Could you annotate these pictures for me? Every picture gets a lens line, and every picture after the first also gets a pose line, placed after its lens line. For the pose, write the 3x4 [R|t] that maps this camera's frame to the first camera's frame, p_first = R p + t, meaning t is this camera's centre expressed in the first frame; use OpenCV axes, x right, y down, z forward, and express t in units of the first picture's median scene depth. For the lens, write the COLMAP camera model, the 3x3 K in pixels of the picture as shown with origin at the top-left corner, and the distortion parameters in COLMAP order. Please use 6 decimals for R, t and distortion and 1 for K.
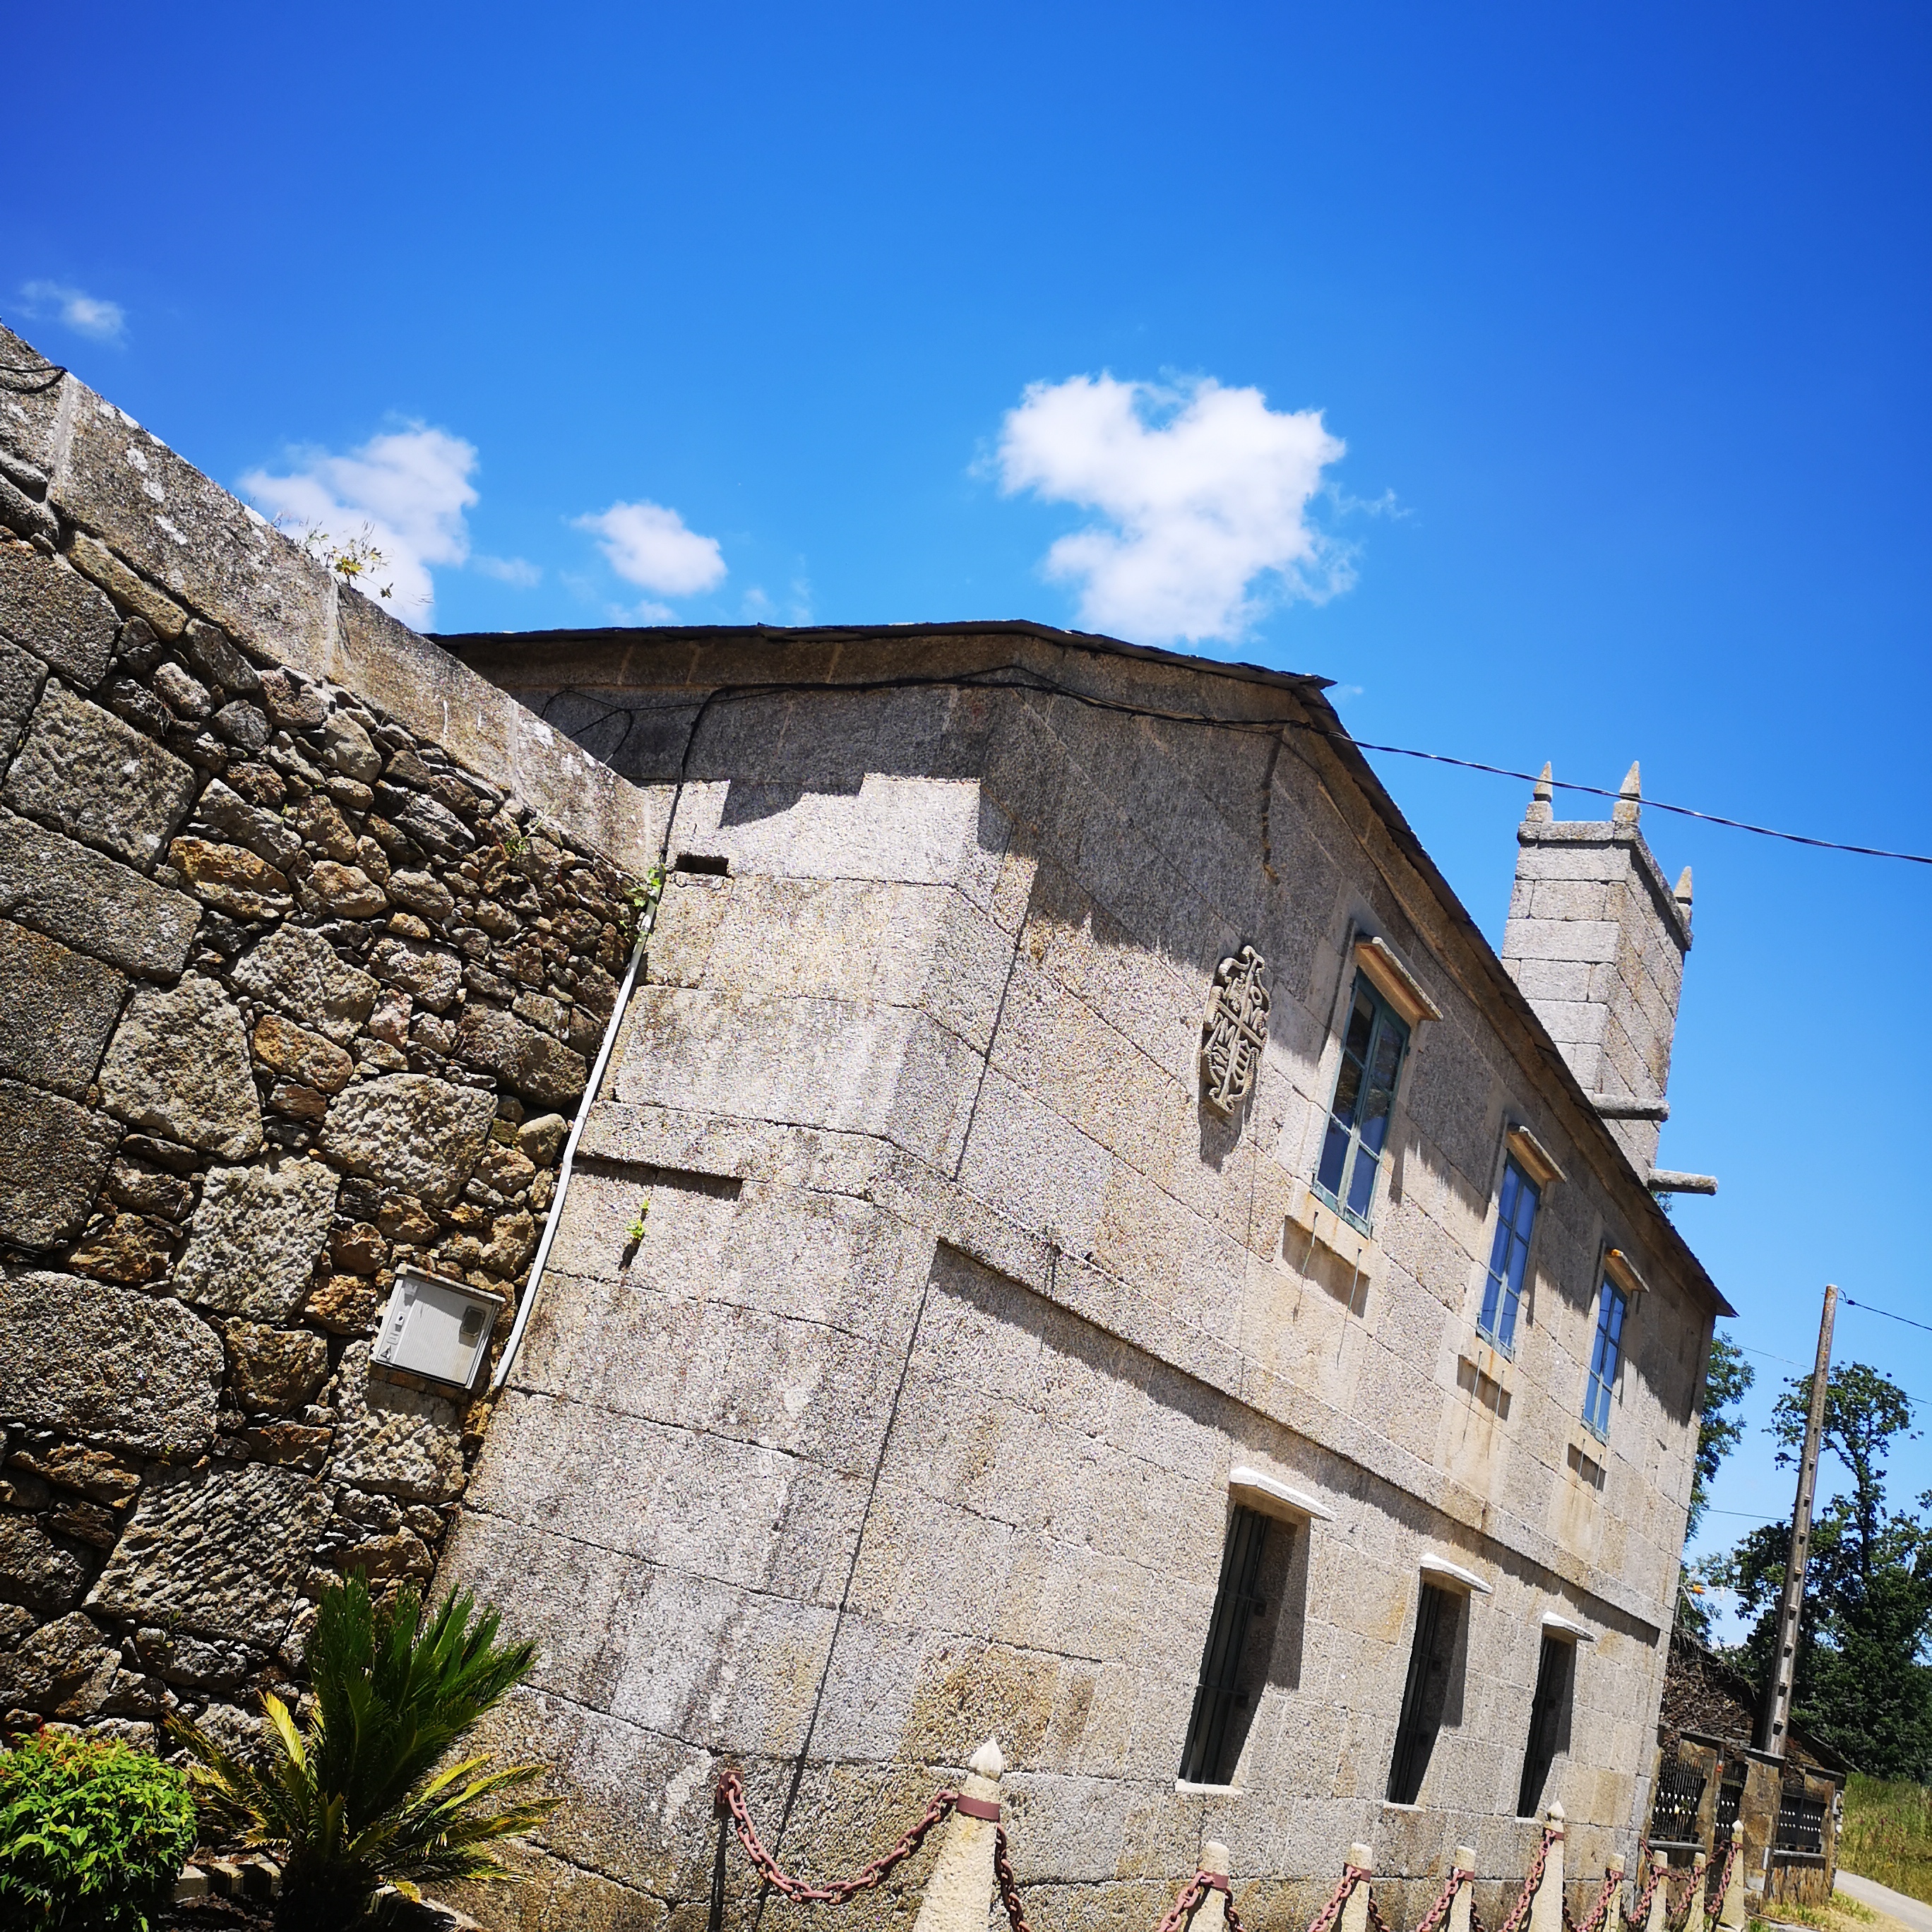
lens RADIAL K [[1920.4, 0, 1004.3], [0, 1920.4, 954.1], [0, 0, 1]] dist [0.020329, 0.000000]
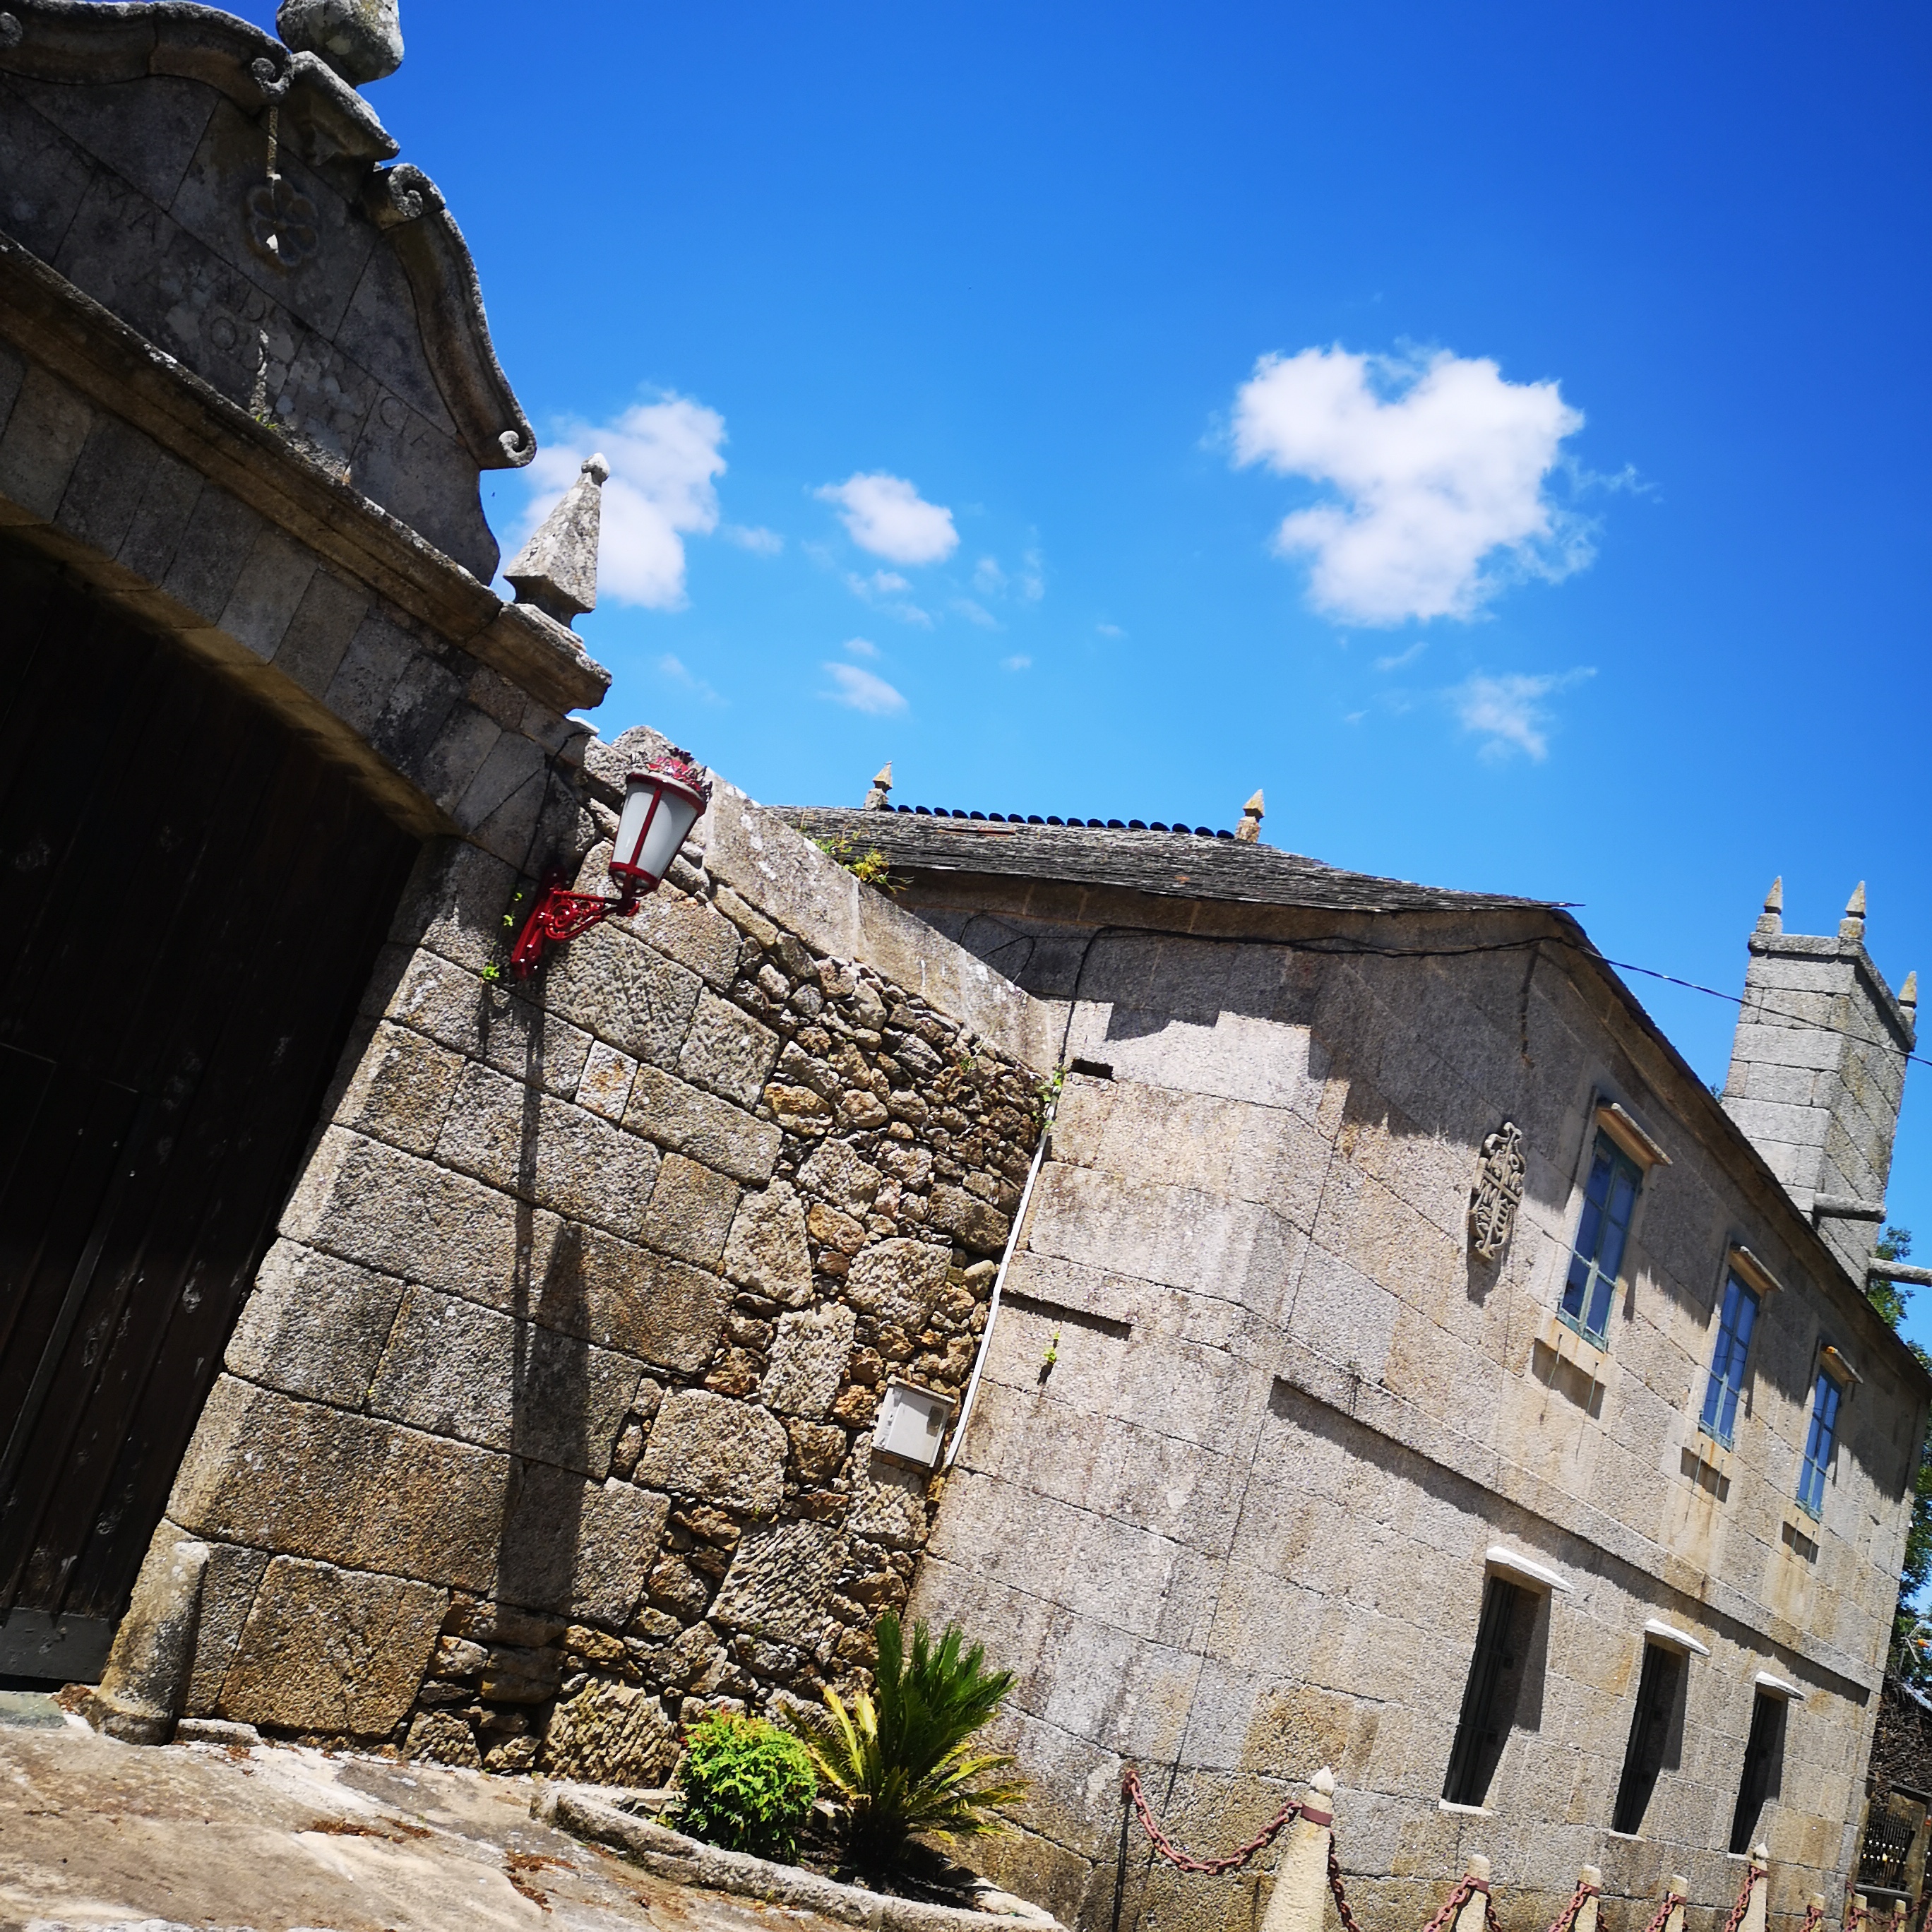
lens RADIAL K [[1840.5, 0, 968.9], [0, 1840.5, 896.6], [0, 0, 1]] dist [0.019203, 0.000000]
pose [[0.989816, 0.025562, -0.140042, -0.068325], [-0.029605, 0.999201, -0.026858, -0.133438], [0.139243, 0.030730, 0.989781, -0.285851]]
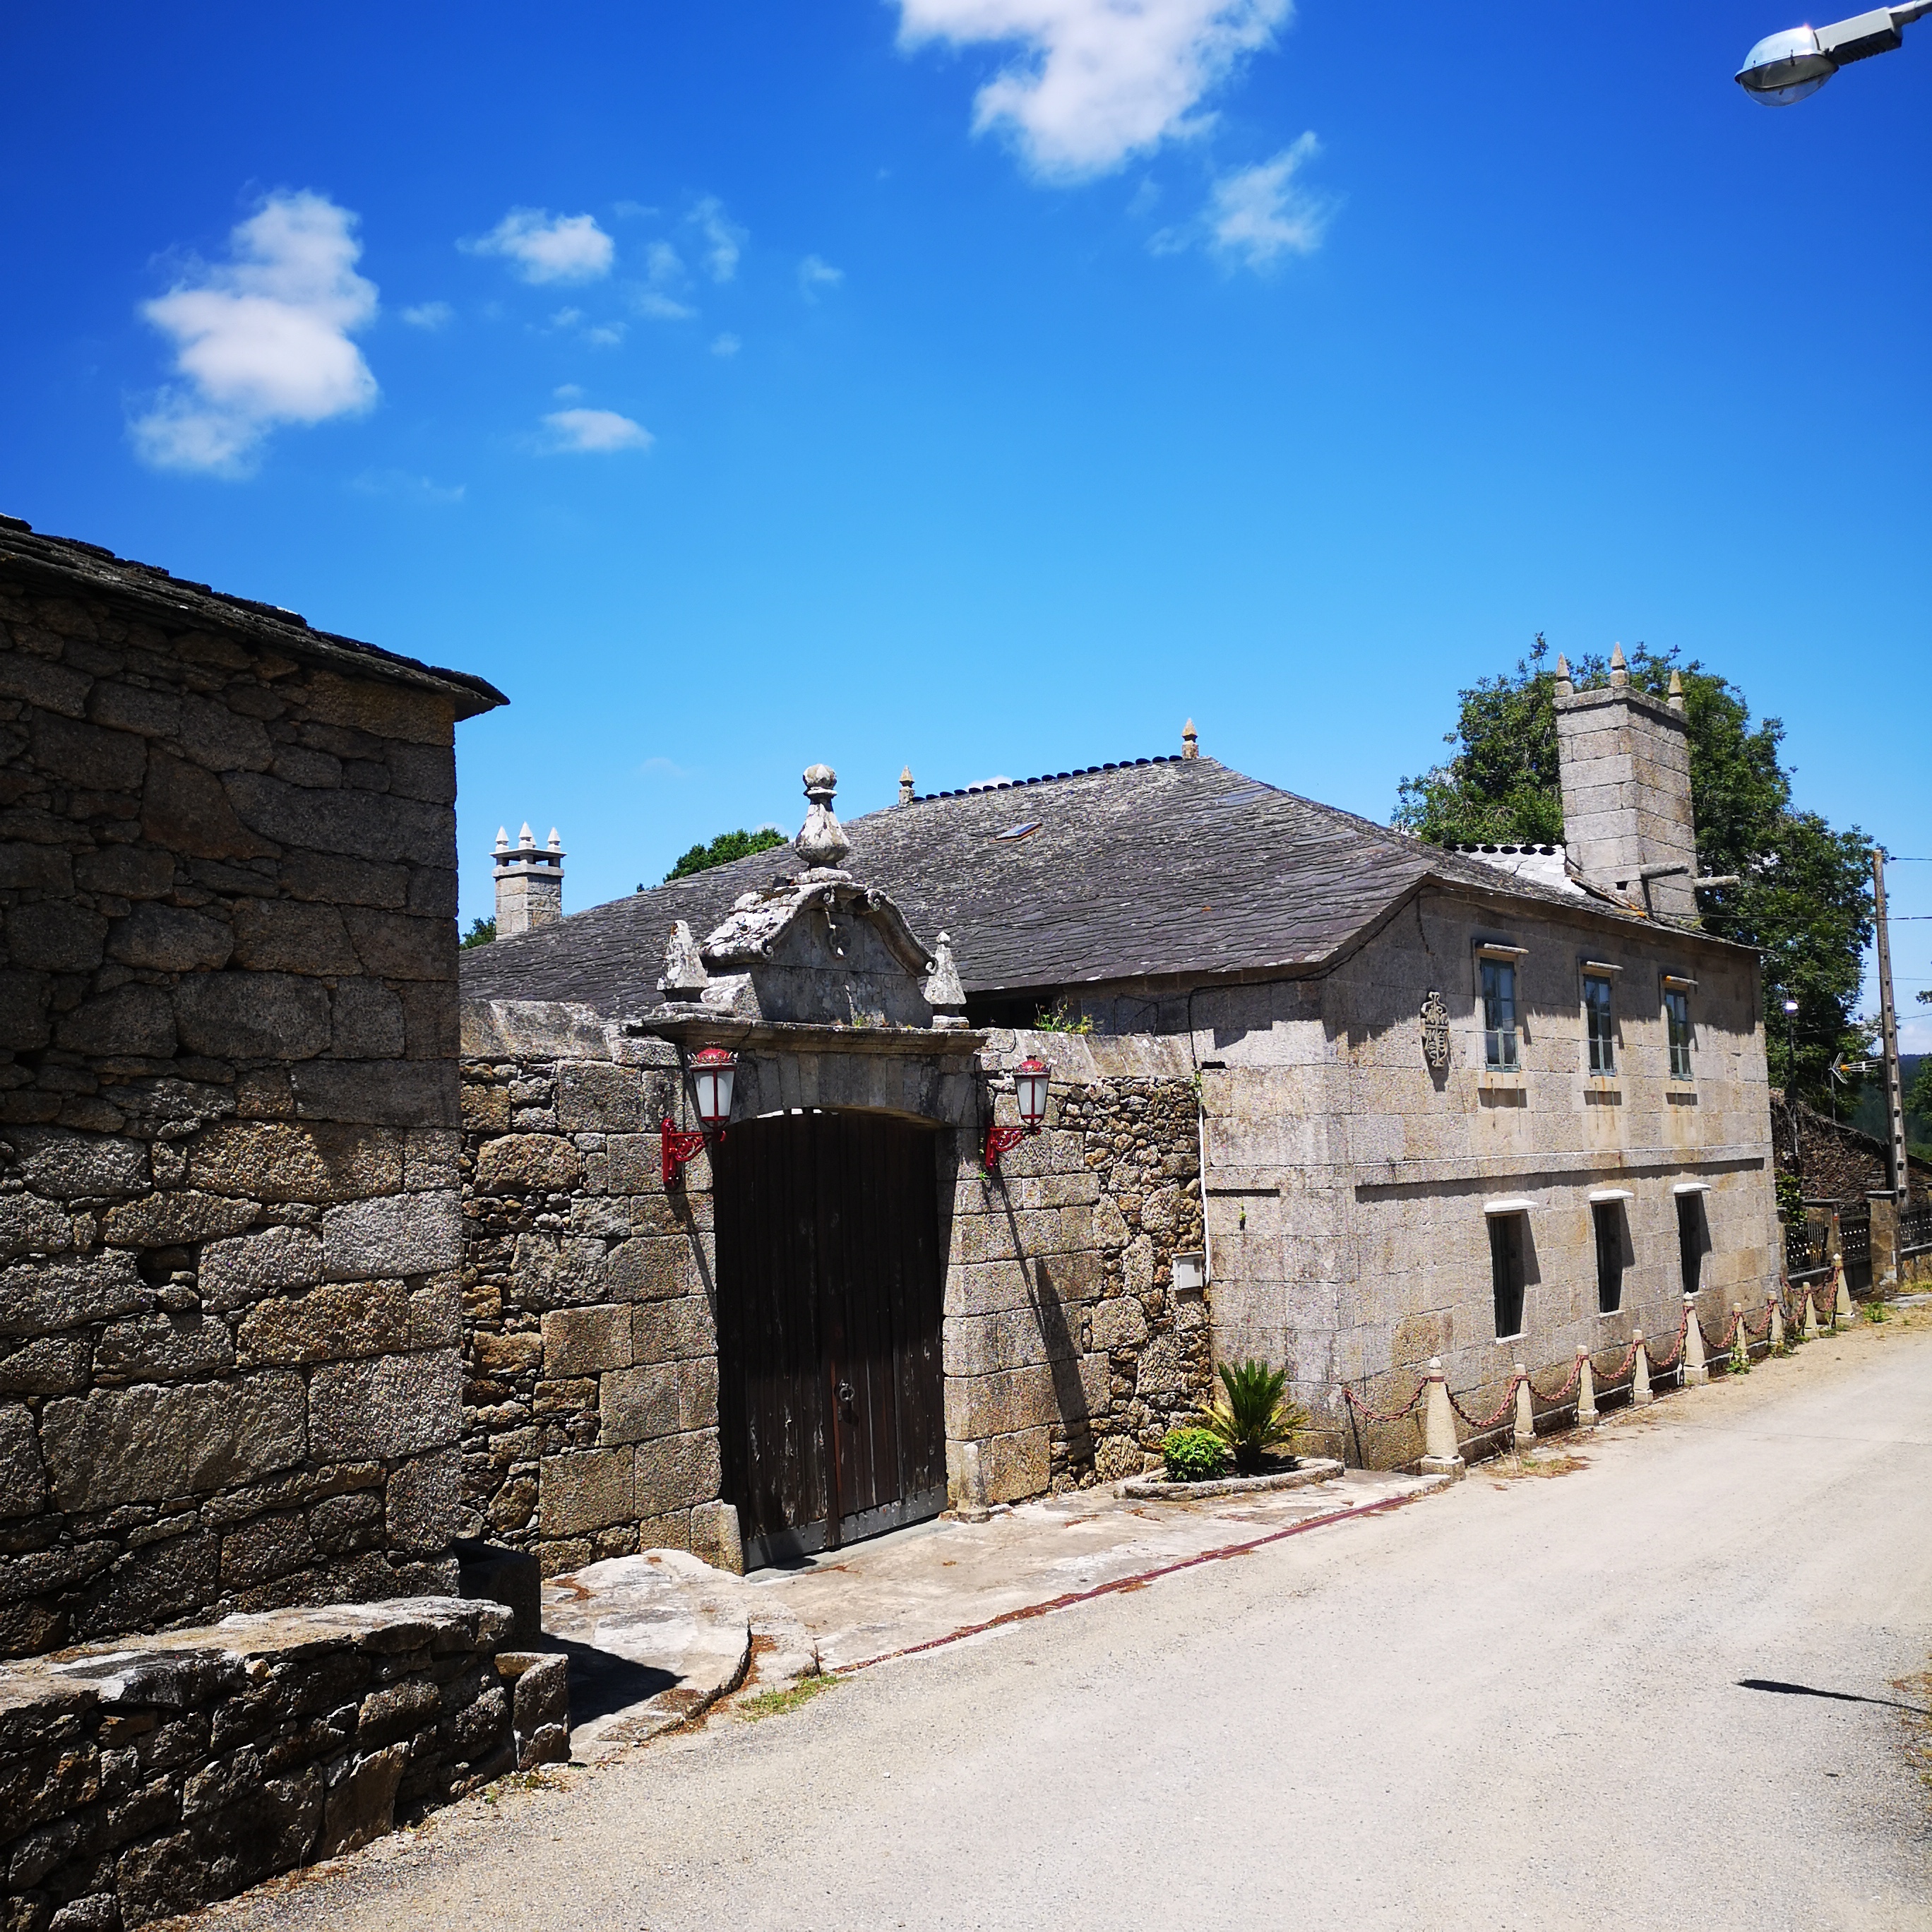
lens RADIAL K [[1920.4, 0, 997.0], [0, 1920.4, 977.7], [0, 0, 1]] dist [0.020329, 0.000000]
pose [[0.950619, -0.289648, -0.111477, -0.115462], [0.306056, 0.934487, 0.181832, -0.700014], [0.051506, -0.206971, 0.976990, -1.439264]]
